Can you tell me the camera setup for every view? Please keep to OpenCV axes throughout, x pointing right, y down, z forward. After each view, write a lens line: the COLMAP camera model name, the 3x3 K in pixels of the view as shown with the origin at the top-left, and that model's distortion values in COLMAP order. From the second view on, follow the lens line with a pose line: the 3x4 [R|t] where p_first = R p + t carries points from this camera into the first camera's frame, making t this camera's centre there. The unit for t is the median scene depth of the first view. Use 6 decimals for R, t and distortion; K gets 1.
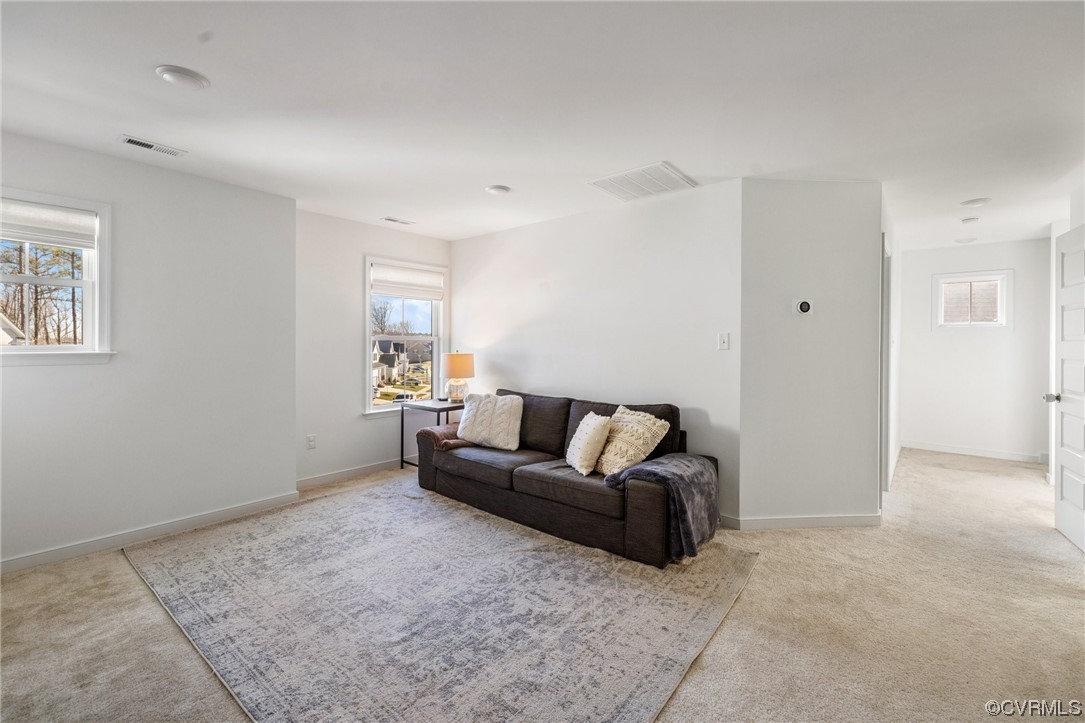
lens RADIAL K [[465.0, 0, 538.8], [0, 465.0, 339.3], [0, 0, 1]] dist [-0.000256, -0.000067]
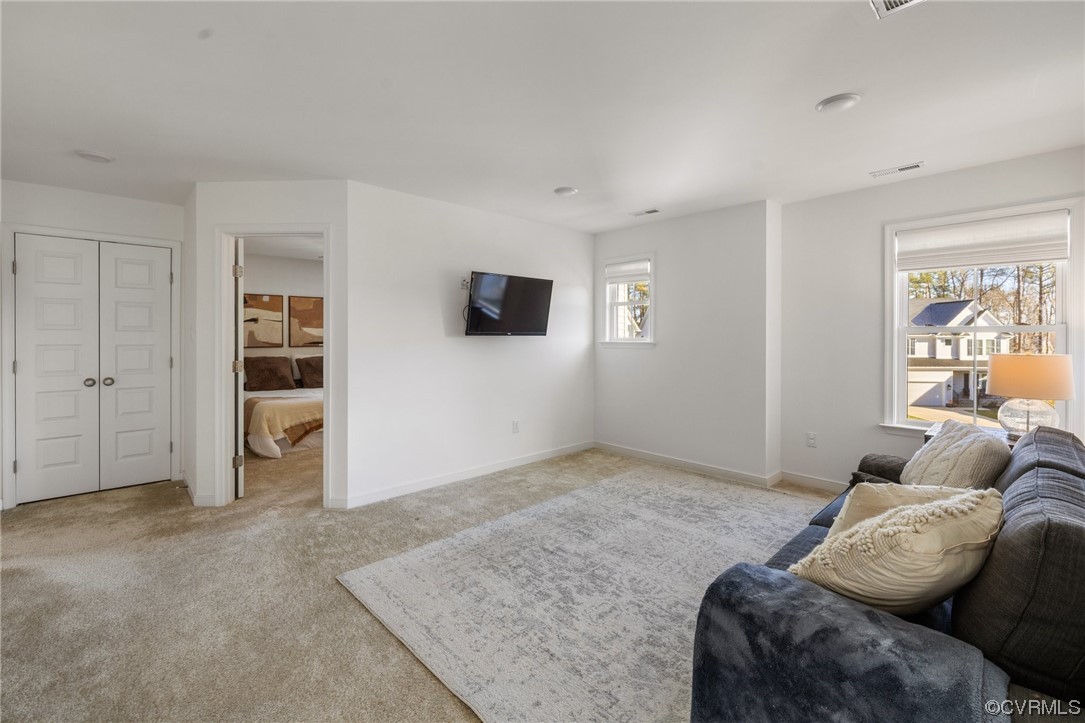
lens RADIAL K [[465.0, 0, 538.8], [0, 465.0, 339.3], [0, 0, 1]] dist [-0.000256, -0.000067]
pose [[-0.130308, 0.002796, -0.991470, 0.855915], [0.008015, 0.999966, 0.001767, 0.011862], [0.991441, -0.007717, -0.130326, 0.915831]]
